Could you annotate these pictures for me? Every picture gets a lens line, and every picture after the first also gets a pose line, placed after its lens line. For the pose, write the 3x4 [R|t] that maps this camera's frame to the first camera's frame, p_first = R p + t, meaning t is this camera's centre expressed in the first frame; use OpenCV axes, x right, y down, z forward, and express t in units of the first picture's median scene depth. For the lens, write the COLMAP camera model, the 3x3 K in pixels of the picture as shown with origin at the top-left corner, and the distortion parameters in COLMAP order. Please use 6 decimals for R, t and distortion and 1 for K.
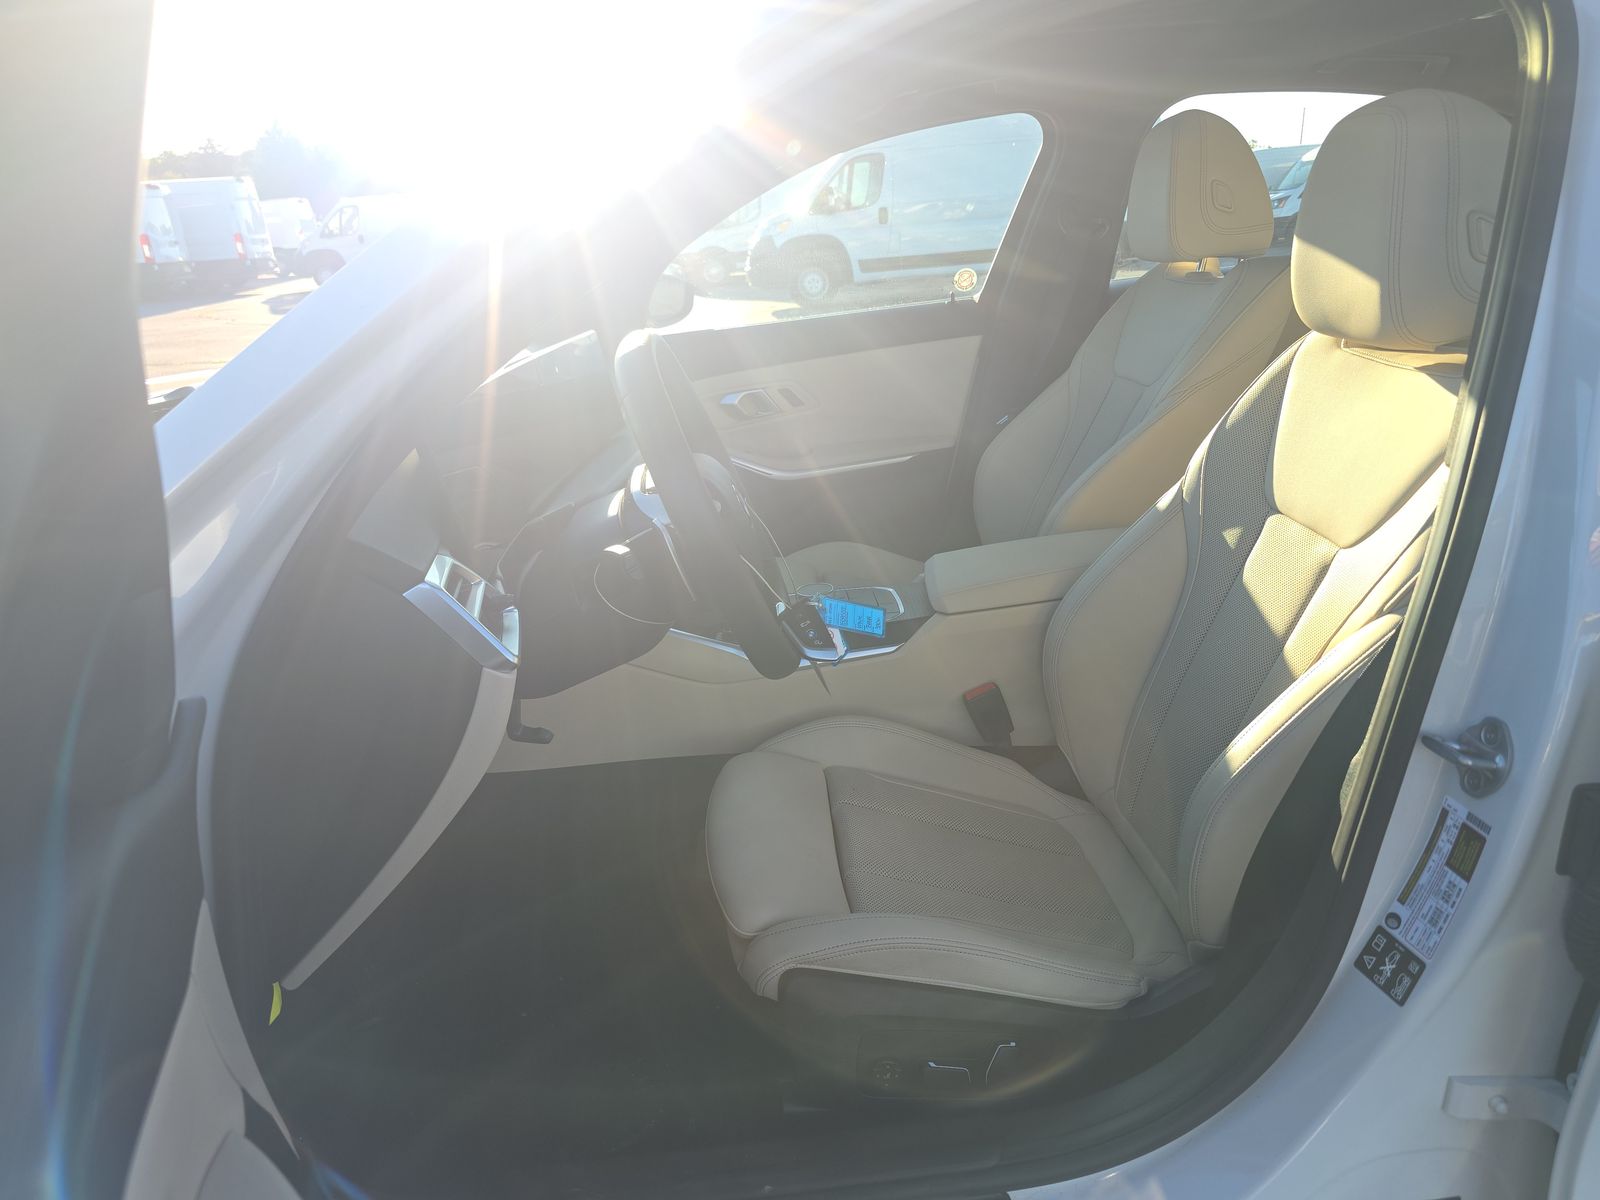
lens RADIAL K [[1083.6, 0, 800.2], [0, 1083.6, 605.9], [0, 0, 1]] dist [0.022579, -0.021130]
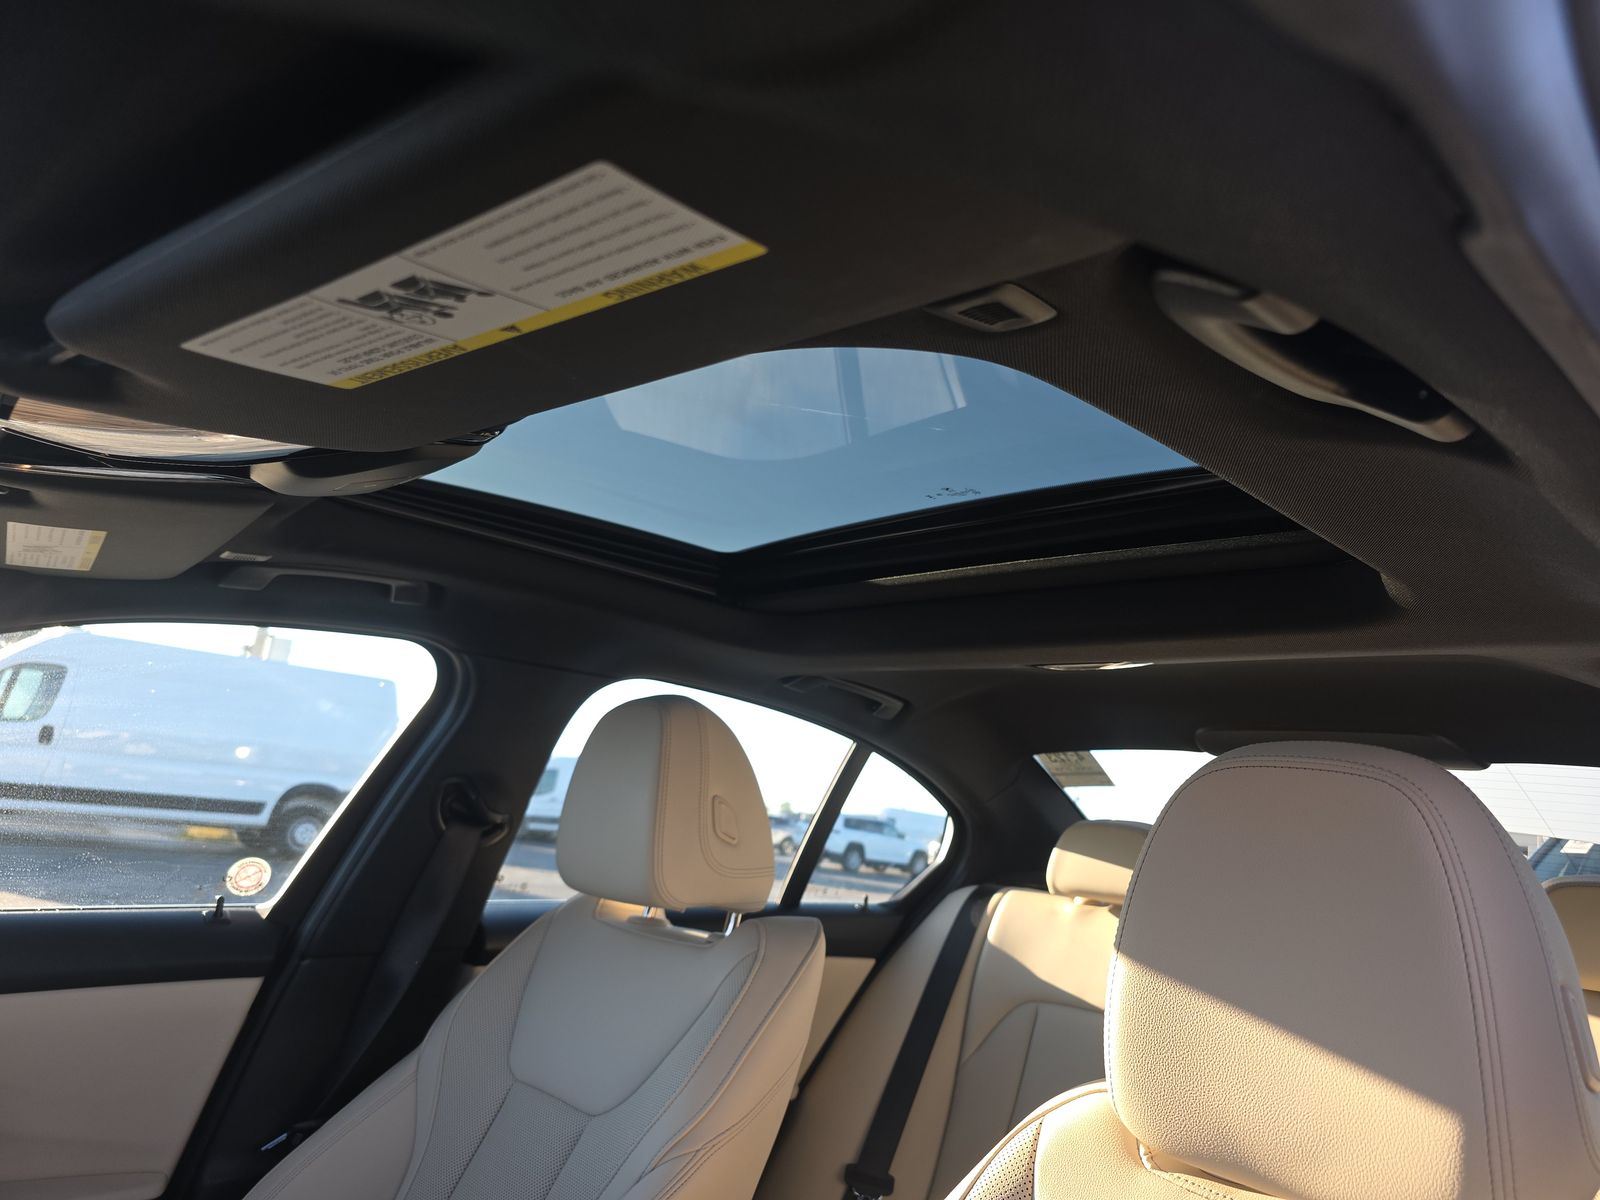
lens RADIAL K [[1083.6, 0, 809.4], [0, 1083.6, 608.0], [0, 0, 1]] dist [0.022579, -0.021130]
pose [[0.758445, 0.269961, 0.593196, -0.001918], [0.058939, 0.878037, -0.474949, -0.134251], [-0.649066, 0.395186, 0.650032, 0.379394]]
